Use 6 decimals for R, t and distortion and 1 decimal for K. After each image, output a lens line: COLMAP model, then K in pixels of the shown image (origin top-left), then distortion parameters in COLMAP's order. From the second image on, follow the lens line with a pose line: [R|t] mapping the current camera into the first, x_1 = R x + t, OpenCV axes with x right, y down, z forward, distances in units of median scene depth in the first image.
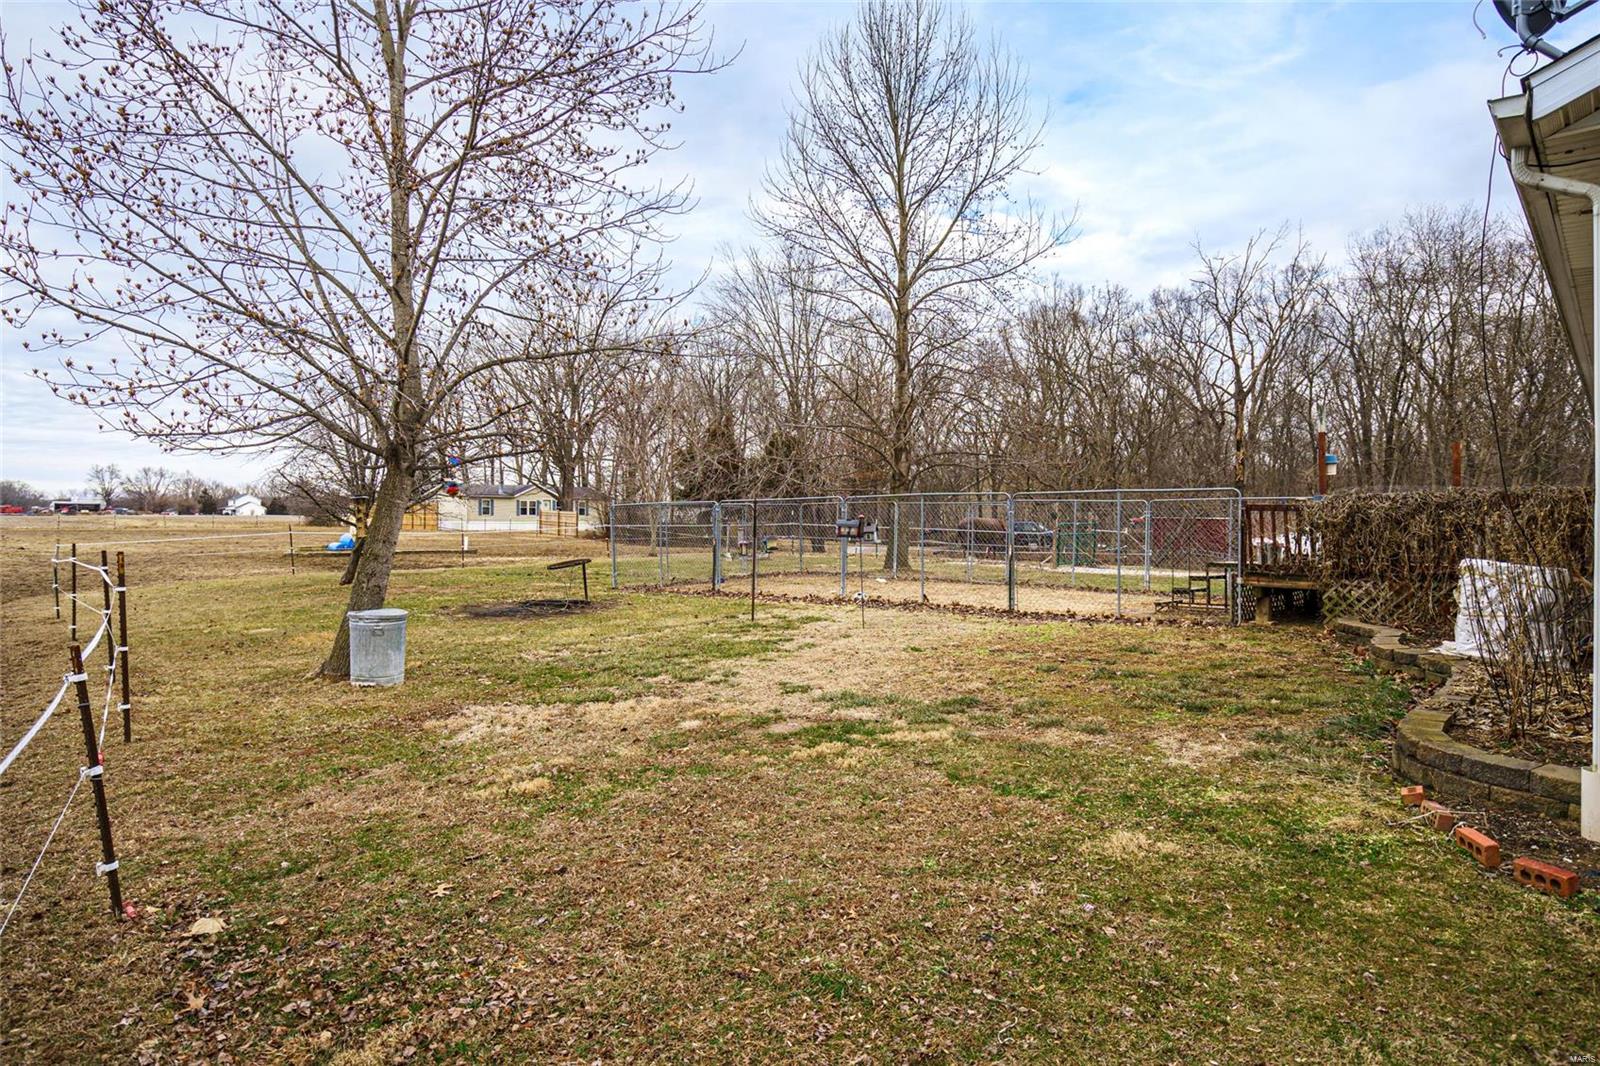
lens RADIAL K [[974.0, 0, 800.0], [0, 974.0, 537.1], [0, 0, 1]] dist [-0.001637, -0.000204]
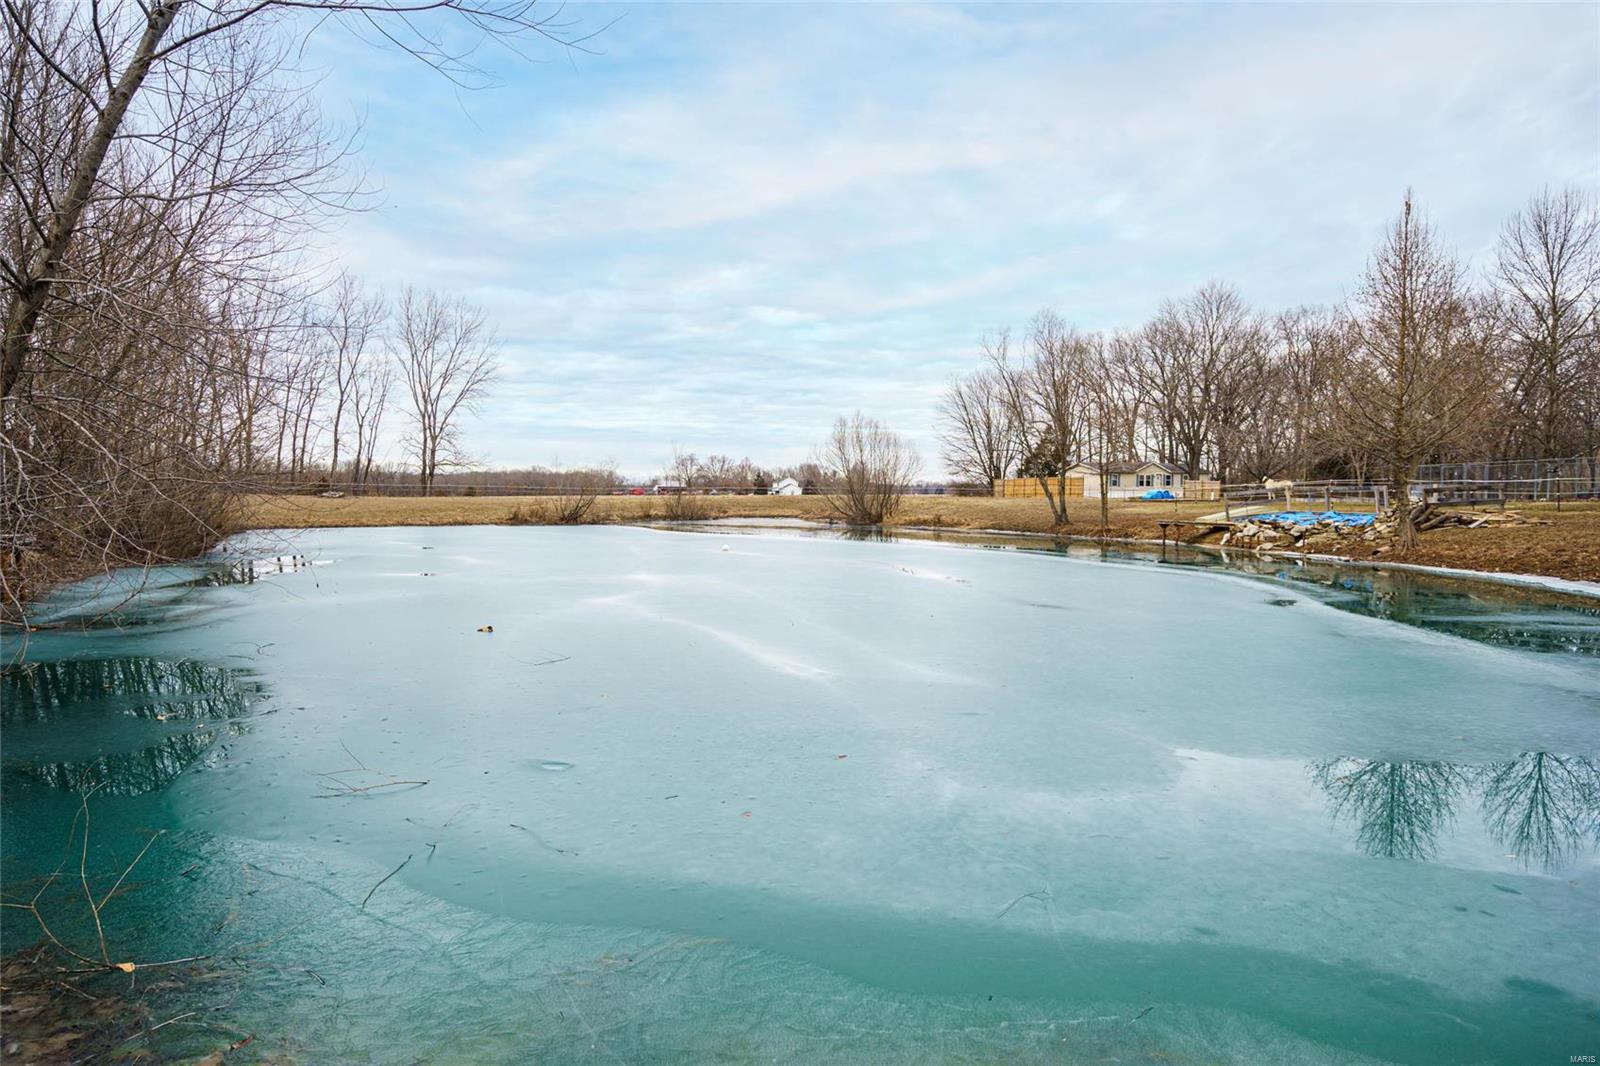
lens RADIAL K [[1004.7, 0, 799.6], [0, 1004.7, 533.3], [0, 0, 1]] dist [0.004105, 0.001334]
pose [[0.896146, 0.014806, -0.443513, -0.095697], [-0.008983, 0.999844, 0.015228, 0.023765], [0.443669, -0.009662, 0.896139, -0.404259]]
